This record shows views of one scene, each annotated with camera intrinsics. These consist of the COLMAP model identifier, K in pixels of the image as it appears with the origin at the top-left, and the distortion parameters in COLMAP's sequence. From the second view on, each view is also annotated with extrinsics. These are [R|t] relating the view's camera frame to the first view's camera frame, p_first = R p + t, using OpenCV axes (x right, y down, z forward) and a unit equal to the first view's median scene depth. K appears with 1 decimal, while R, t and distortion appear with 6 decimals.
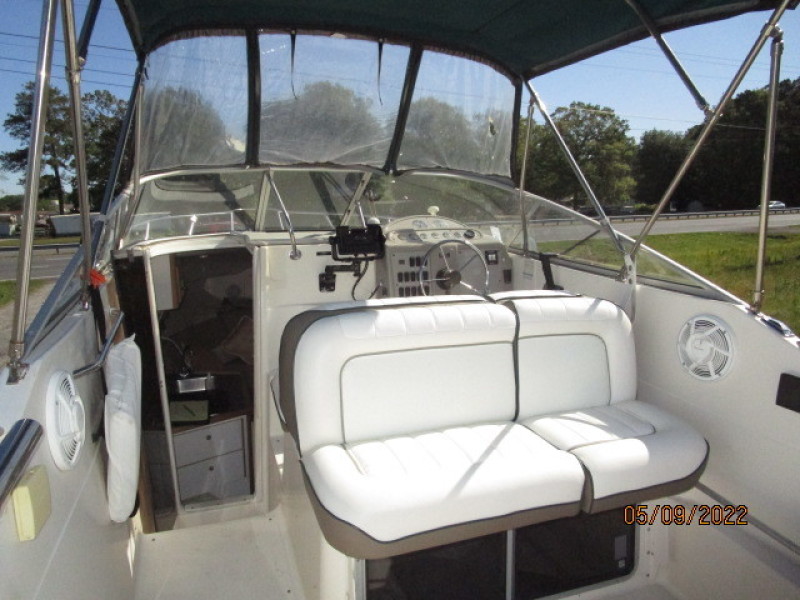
lens RADIAL K [[568.6, 0, 408.3], [0, 568.6, 302.1], [0, 0, 1]] dist [-0.018604, 0.003260]
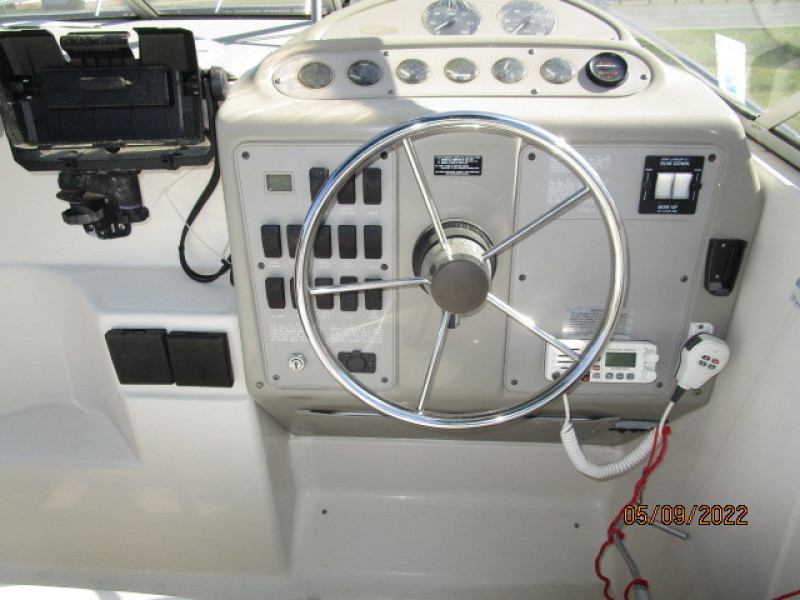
lens RADIAL K [[568.6, 0, 403.9], [0, 568.6, 302.8], [0, 0, 1]] dist [-0.018604, 0.003260]
pose [[0.926867, 0.198295, -0.318741, 0.133600], [-0.068872, 0.924509, 0.374885, -0.119488], [0.369017, -0.325517, 0.870555, 0.764941]]
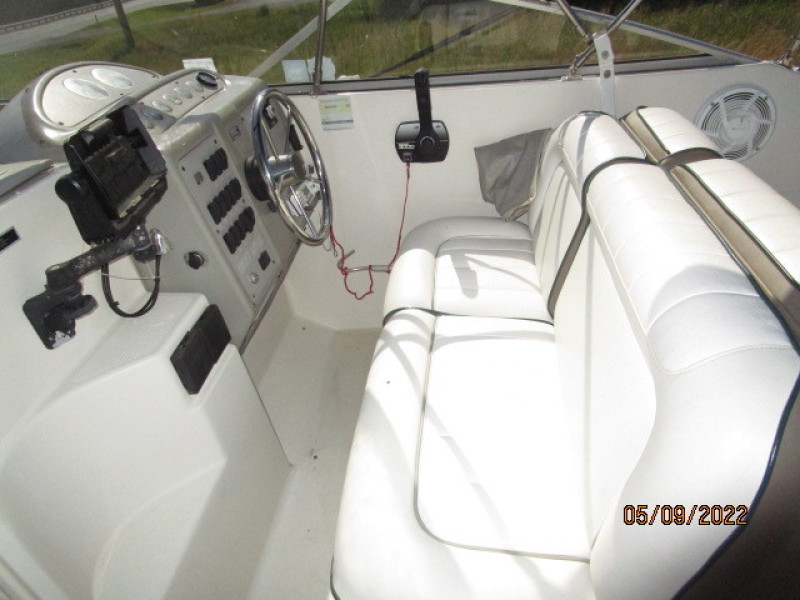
lens RADIAL K [[568.6, 0, 396.2], [0, 568.6, 297.5], [0, 0, 1]] dist [-0.018604, 0.003260]
pose [[0.436465, -0.516128, 0.736960, -0.296303], [0.274767, 0.856431, 0.437068, -0.135540], [-0.856739, 0.011727, 0.515617, 0.652014]]
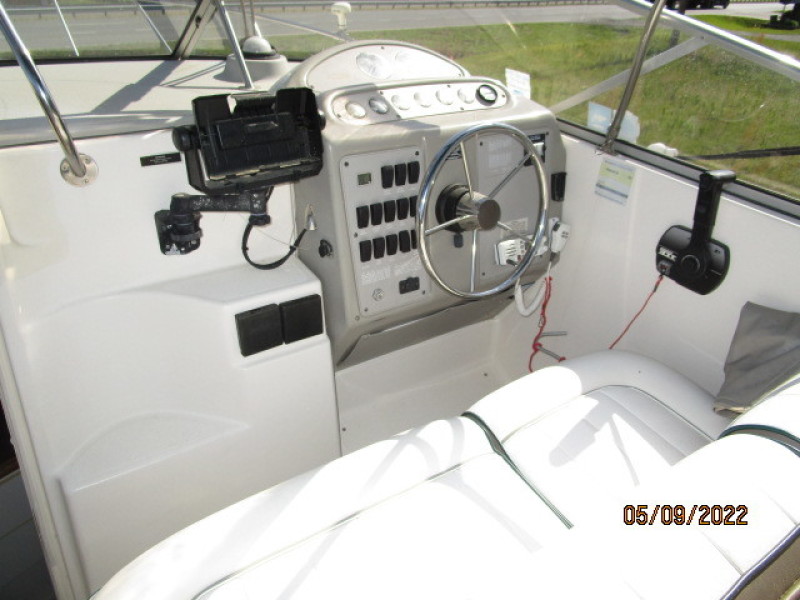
lens RADIAL K [[568.6, 0, 397.9], [0, 568.6, 301.3], [0, 0, 1]] dist [-0.018604, 0.003260]
pose [[0.966714, -0.082105, 0.242327, -0.093977], [-0.006978, 0.938299, 0.345753, -0.128077], [-0.255763, -0.335936, 0.906495, 0.581159]]
